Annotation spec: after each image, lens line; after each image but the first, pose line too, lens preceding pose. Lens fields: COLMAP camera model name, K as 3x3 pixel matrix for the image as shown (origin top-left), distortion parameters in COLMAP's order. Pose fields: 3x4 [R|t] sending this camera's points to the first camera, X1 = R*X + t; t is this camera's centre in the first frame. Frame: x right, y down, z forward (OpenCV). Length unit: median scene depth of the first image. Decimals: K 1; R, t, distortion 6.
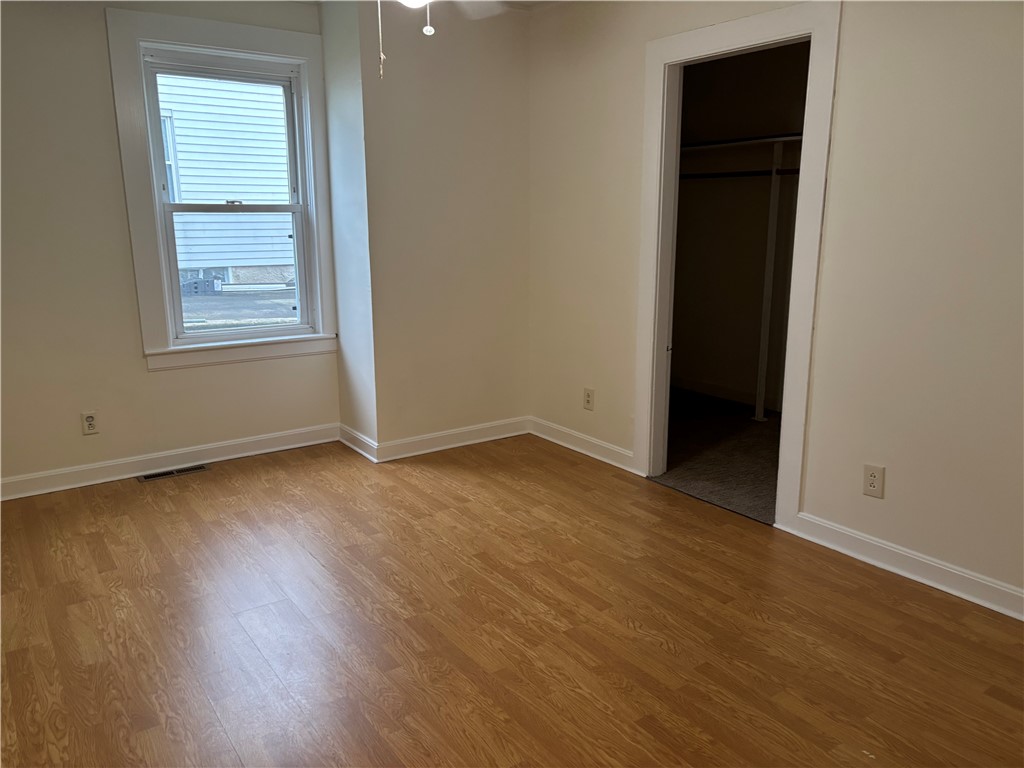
lens RADIAL K [[778.6, 0, 512.0], [0, 778.6, 384.0], [0, 0, 1]] dist [0.038303, -0.003662]
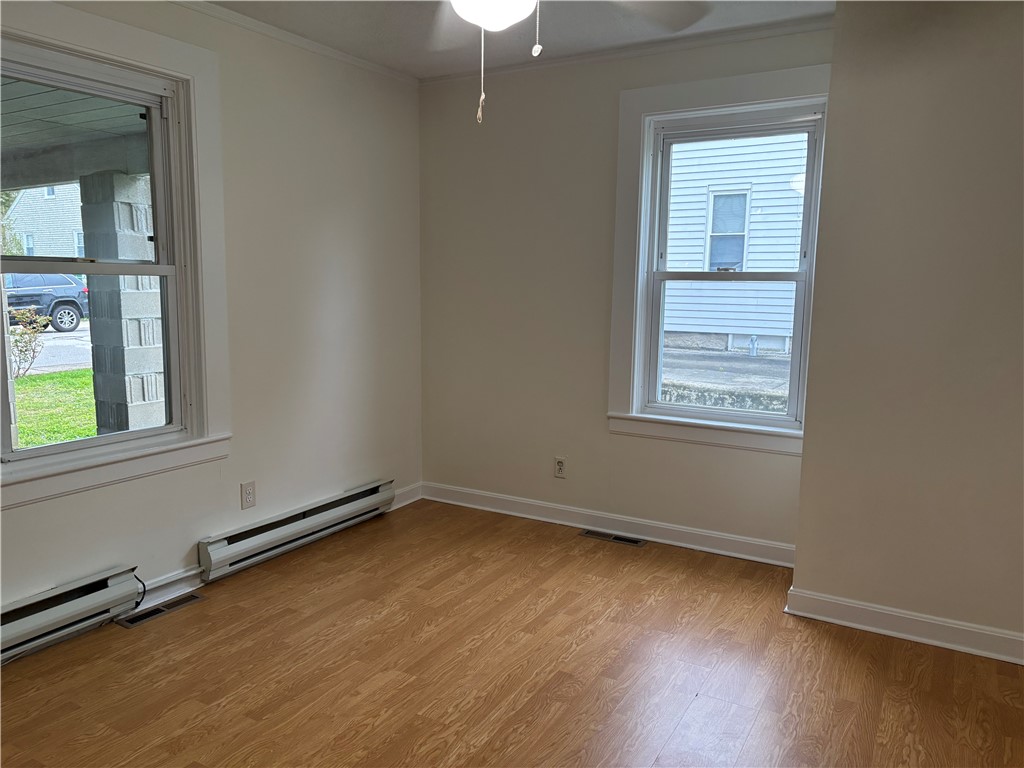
lens RADIAL K [[778.6, 0, 512.0], [0, 778.6, 384.0], [0, 0, 1]] dist [0.038303, -0.003662]
pose [[0.412308, 0.132022, -0.901428, 0.388159], [-0.208750, 0.976811, 0.047582, -0.098713], [0.886807, 0.168555, 0.430306, 0.433612]]
